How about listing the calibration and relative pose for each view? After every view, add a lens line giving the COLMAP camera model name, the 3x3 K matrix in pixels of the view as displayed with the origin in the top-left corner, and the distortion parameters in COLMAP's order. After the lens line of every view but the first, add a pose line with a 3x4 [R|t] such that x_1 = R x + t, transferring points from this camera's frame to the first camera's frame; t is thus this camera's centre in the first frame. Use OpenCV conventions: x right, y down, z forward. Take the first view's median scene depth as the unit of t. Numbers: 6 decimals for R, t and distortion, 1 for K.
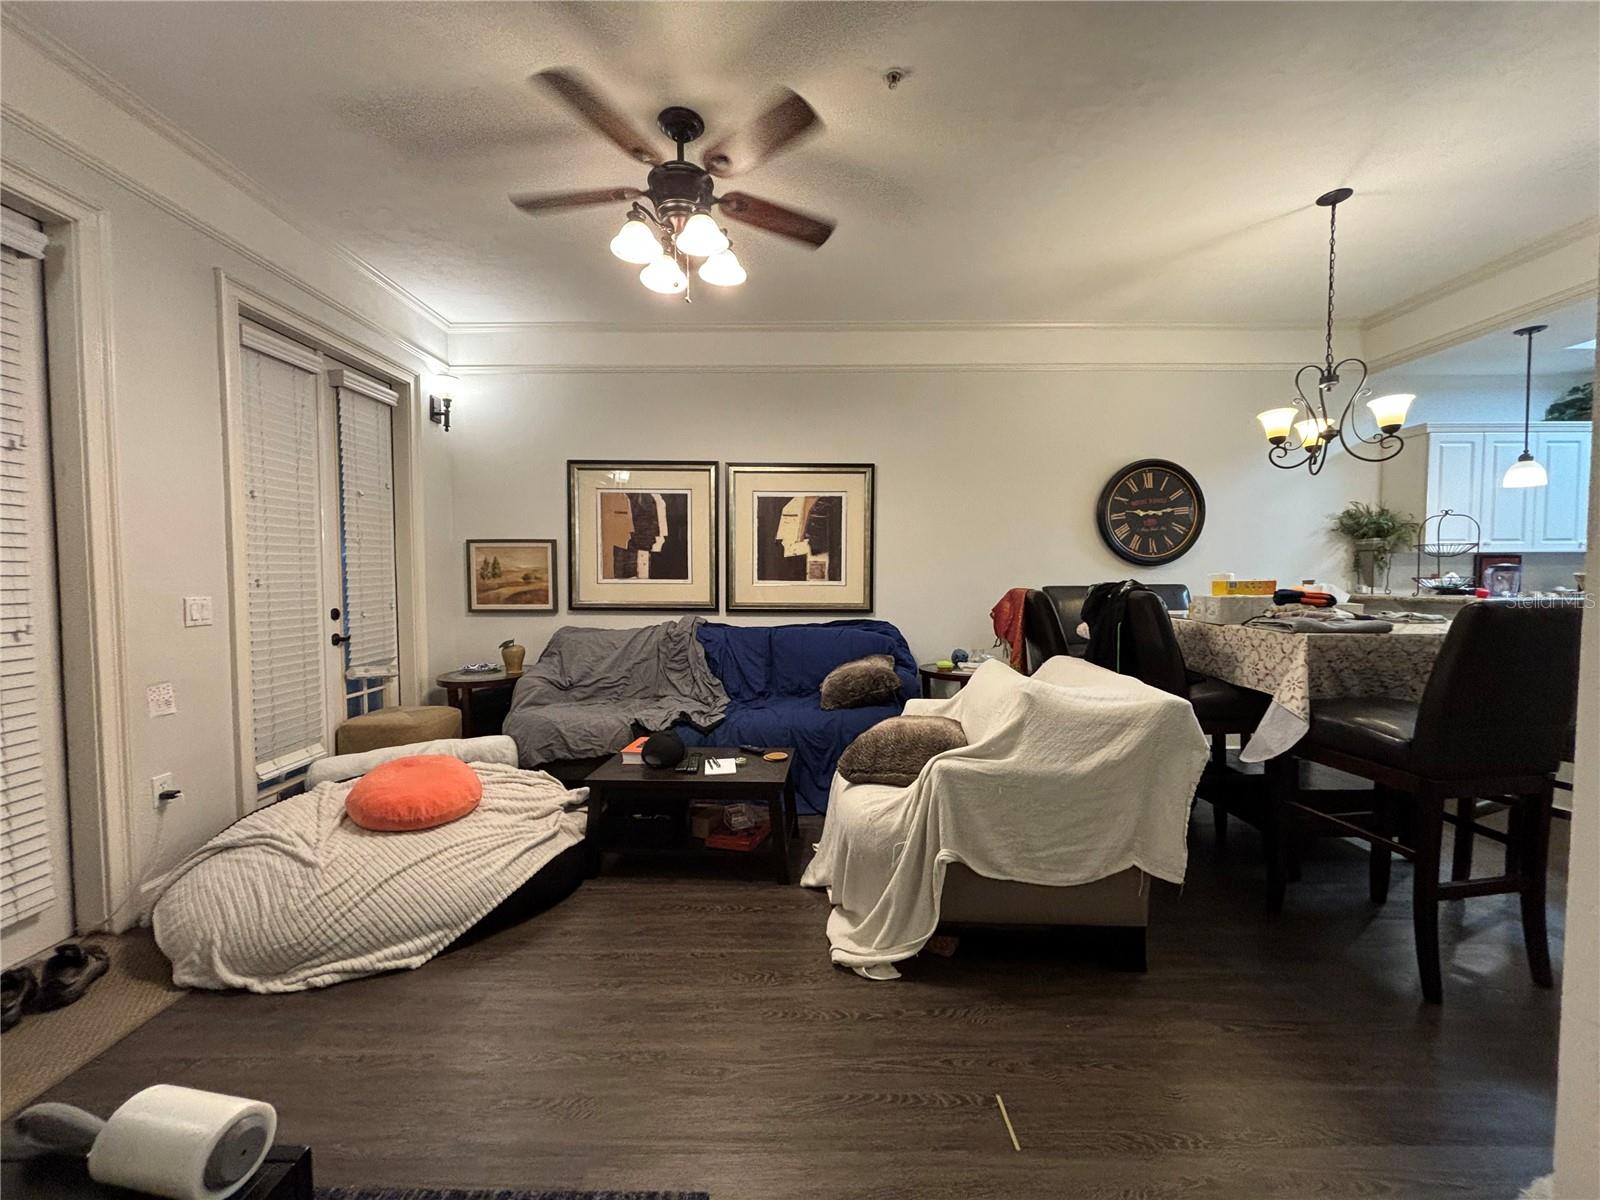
lens RADIAL K [[640.9, 0, 797.0], [0, 640.9, 599.6], [0, 0, 1]] dist [0.002263, -0.001288]
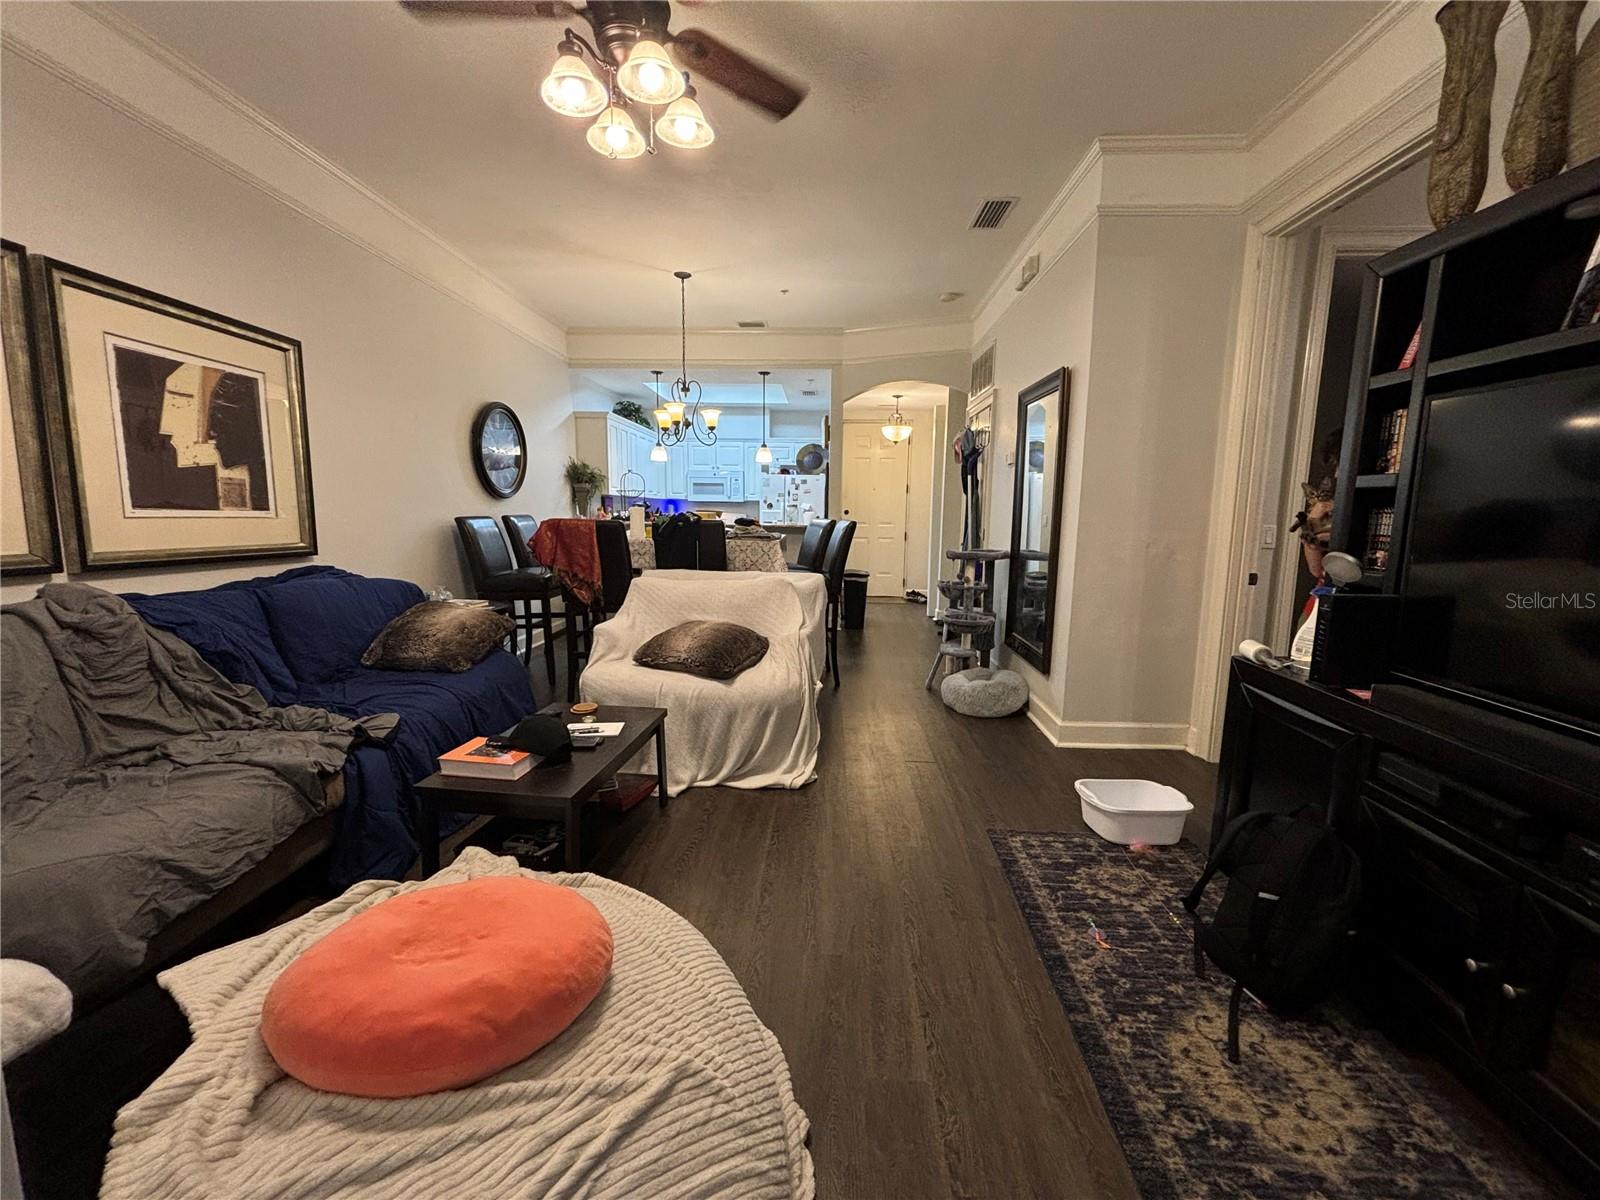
lens RADIAL K [[640.9, 0, 806.7], [0, 640.9, 595.1], [0, 0, 1]] dist [0.002263, -0.001288]
pose [[0.039545, -0.126675, 0.991156, -0.583221], [0.022987, 0.991784, 0.125838, -0.012685], [-0.998953, 0.017807, 0.042132, 0.420382]]
